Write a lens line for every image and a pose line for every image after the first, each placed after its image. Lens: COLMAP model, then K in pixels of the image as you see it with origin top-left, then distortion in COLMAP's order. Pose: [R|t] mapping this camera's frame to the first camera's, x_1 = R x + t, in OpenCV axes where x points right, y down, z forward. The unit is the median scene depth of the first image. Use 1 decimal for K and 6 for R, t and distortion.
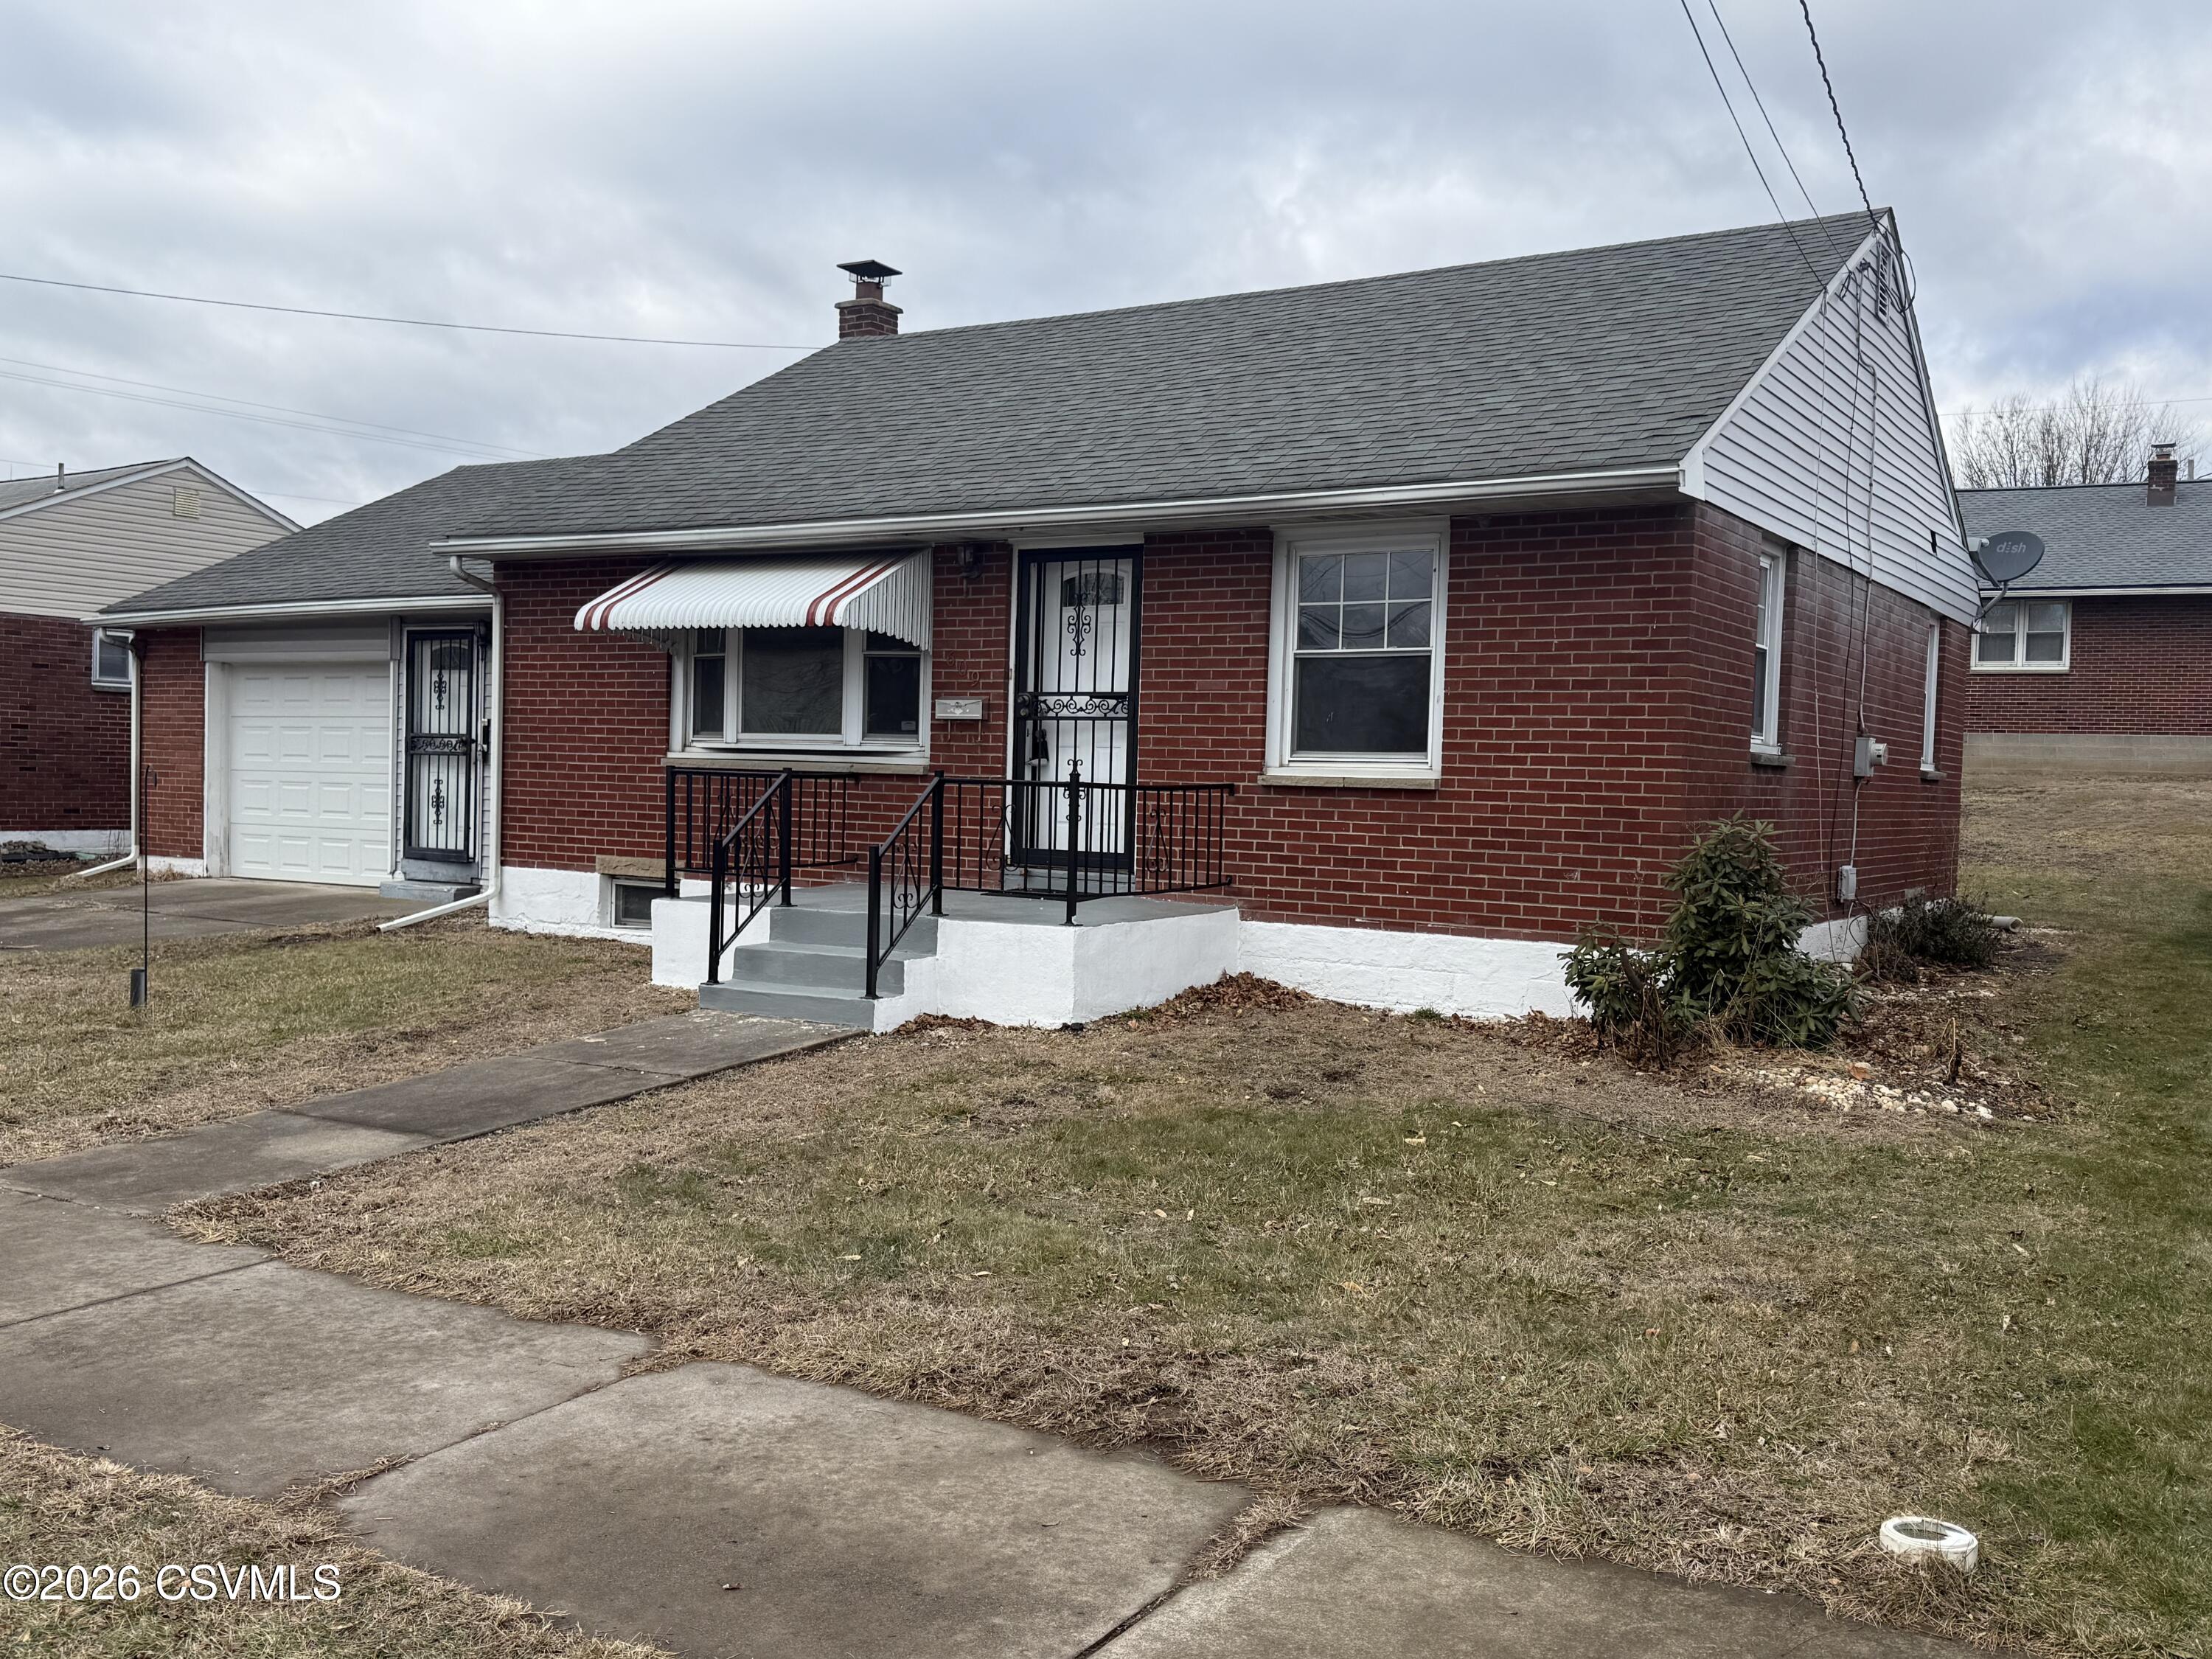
lens RADIAL K [[1986.3, 0, 1106.0], [0, 1986.3, 829.5], [0, 0, 1]] dist [0.002447, -0.000923]
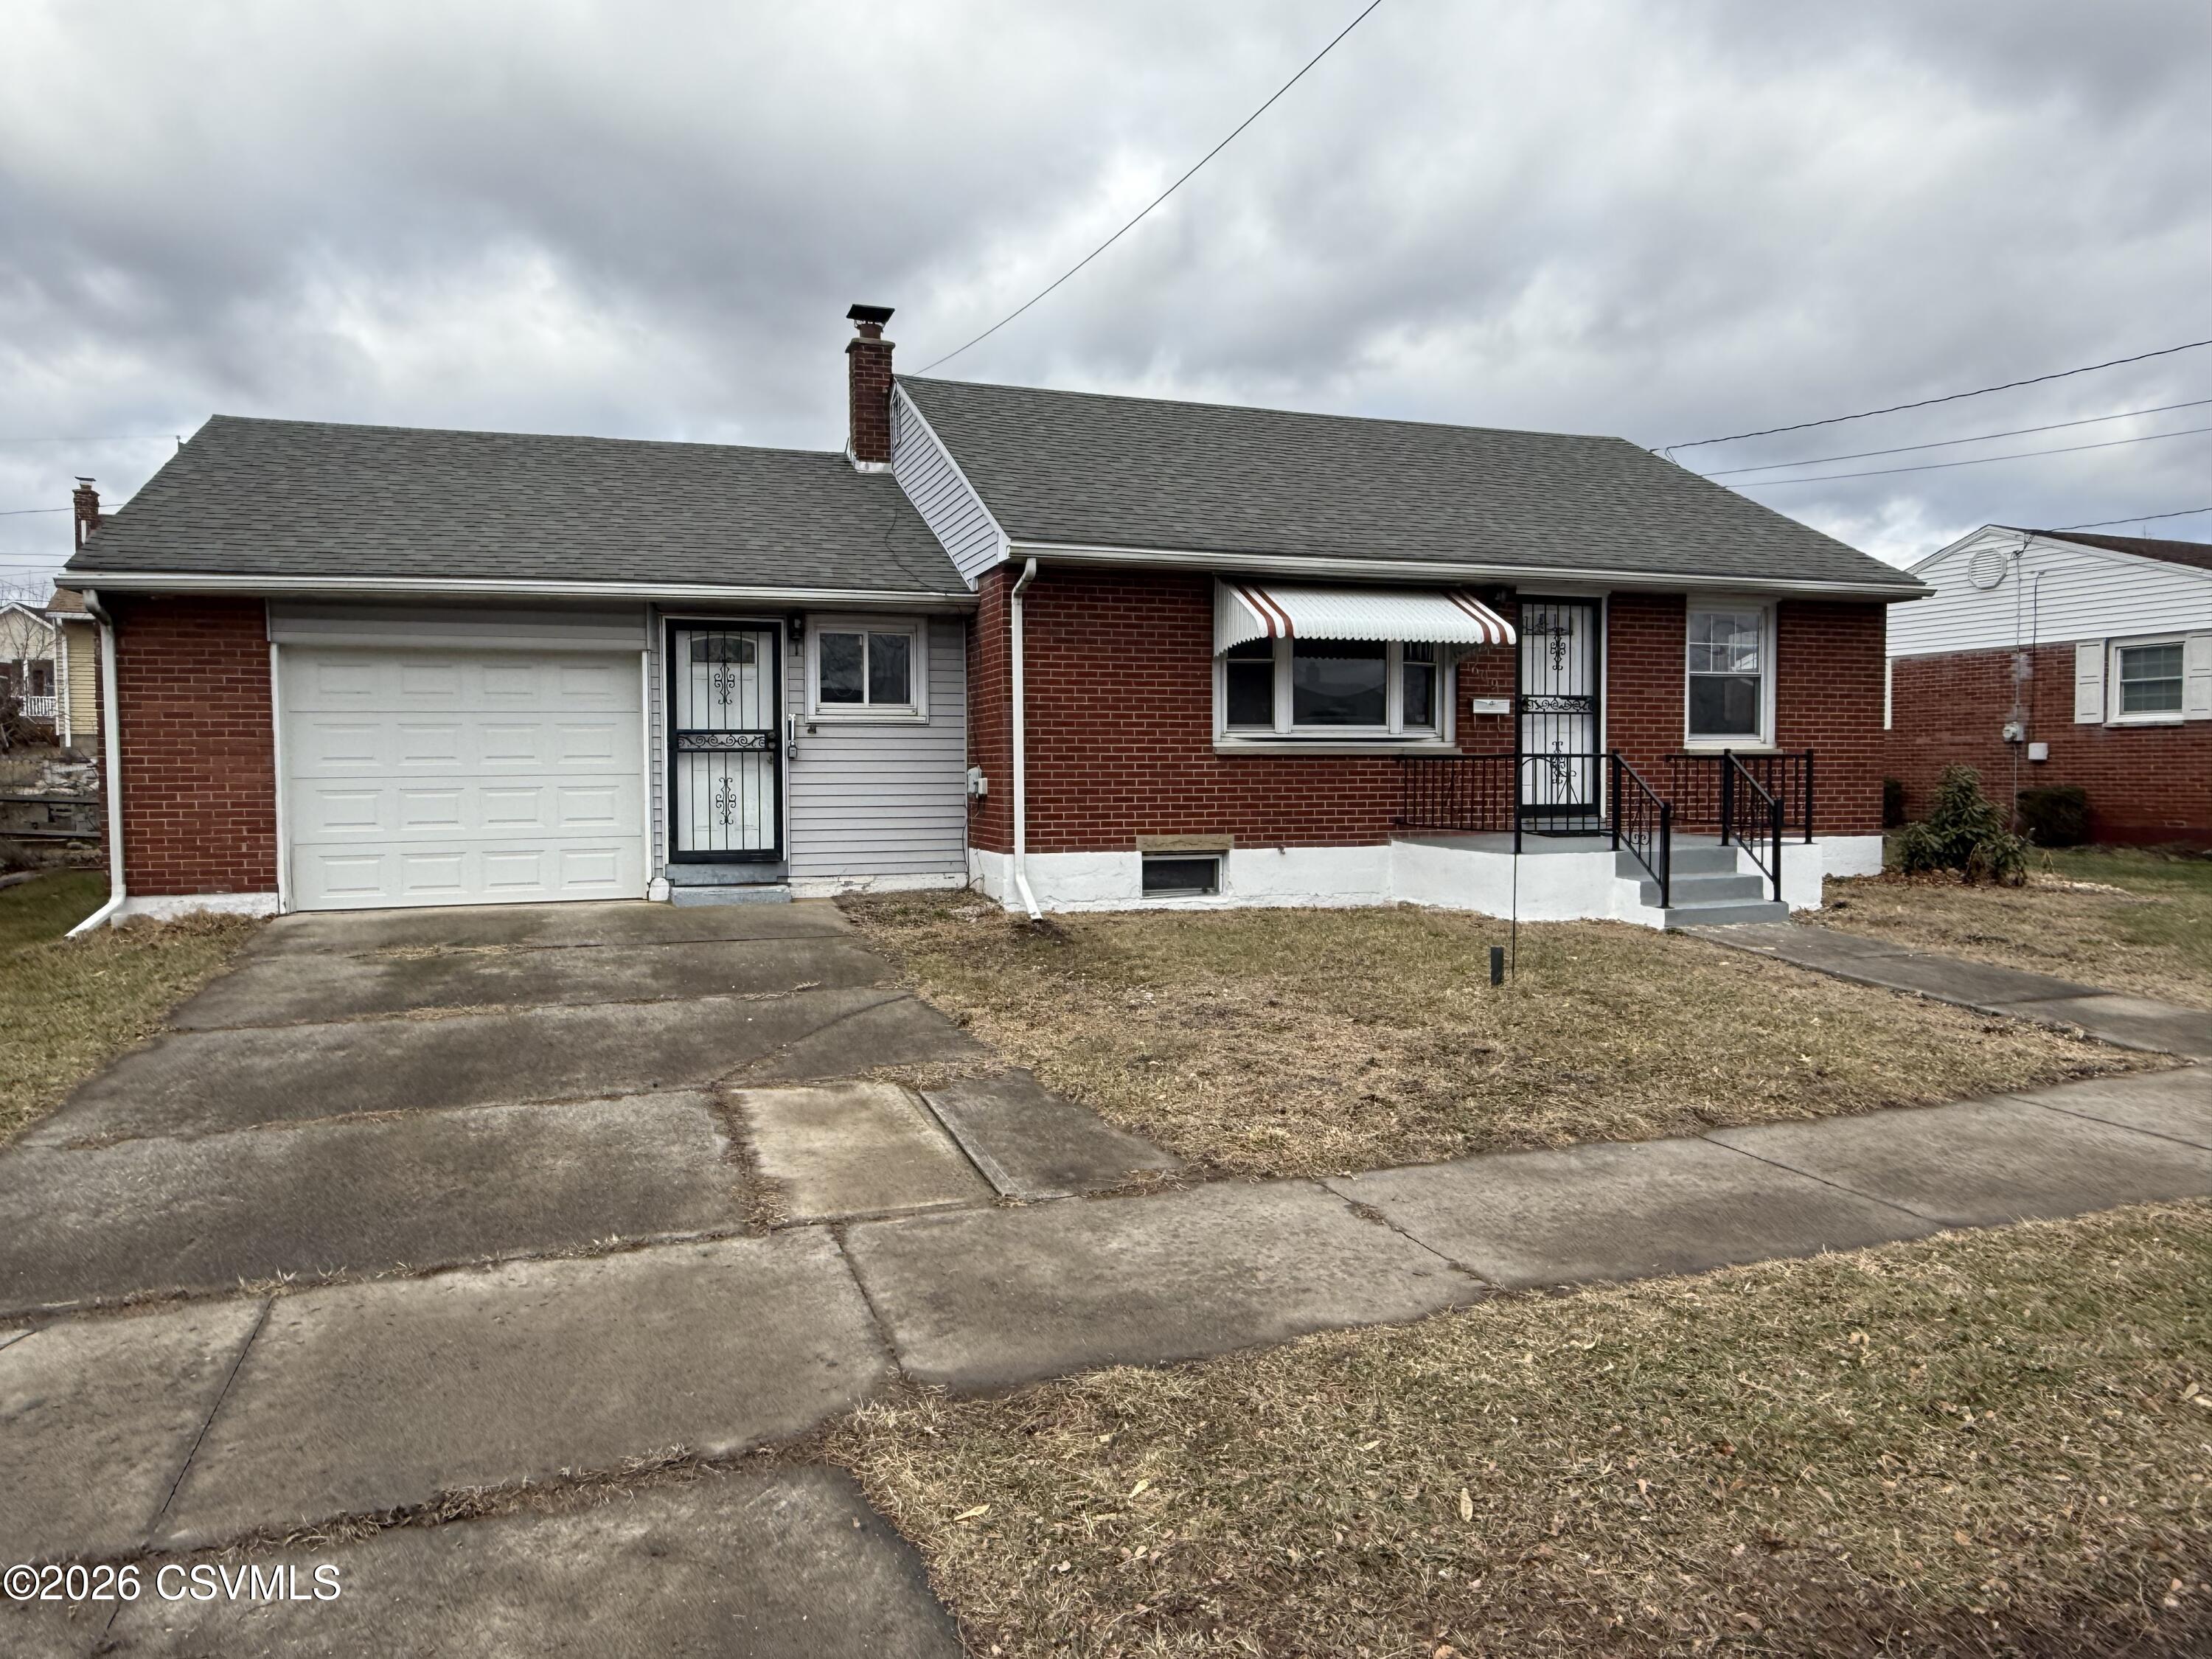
lens RADIAL K [[1438.3, 0, 1106.0], [0, 1438.3, 829.5], [0, 0, 1]] dist [-0.037655, 0.000074]
pose [[0.640157, -0.065161, 0.765476, -0.976136], [0.042457, 0.997874, 0.049438, -0.034606], [-0.767070, 0.000851, 0.641563, 0.544148]]
